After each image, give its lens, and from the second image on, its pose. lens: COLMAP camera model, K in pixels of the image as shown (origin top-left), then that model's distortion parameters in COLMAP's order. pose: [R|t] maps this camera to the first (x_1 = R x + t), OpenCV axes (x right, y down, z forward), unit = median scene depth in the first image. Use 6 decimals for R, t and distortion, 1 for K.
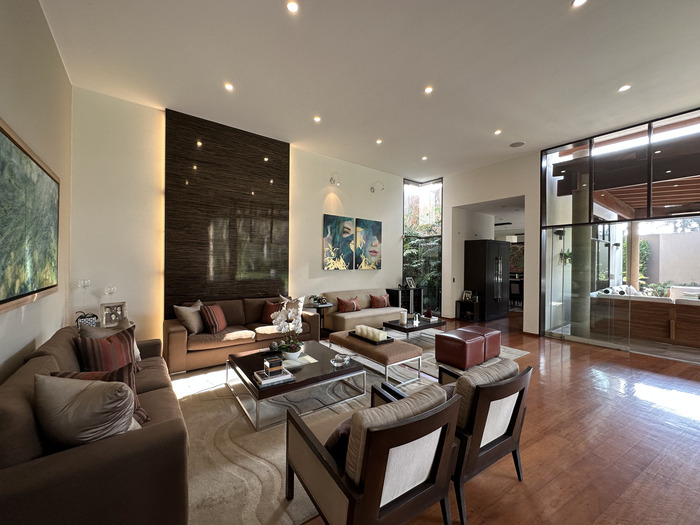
lens RADIAL K [[282.7, 0, 347.9], [0, 282.7, 262.4], [0, 0, 1]] dist [-0.002109, 0.001475]
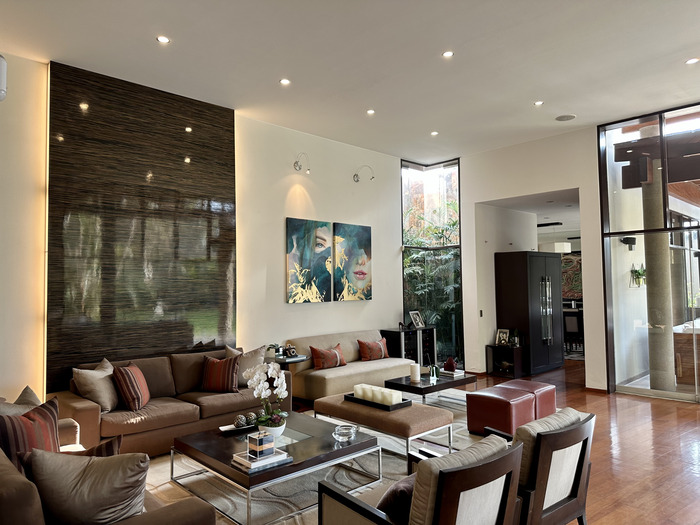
lens RADIAL K [[502.5, 0, 346.2], [0, 502.5, 257.8], [0, 0, 1]] dist [0.056218, -0.059837]
pose [[0.992523, -0.017396, 0.120812, -0.100218], [0.023855, 0.998351, -0.052221, -0.016746], [-0.119704, 0.054713, 0.991301, -0.168935]]
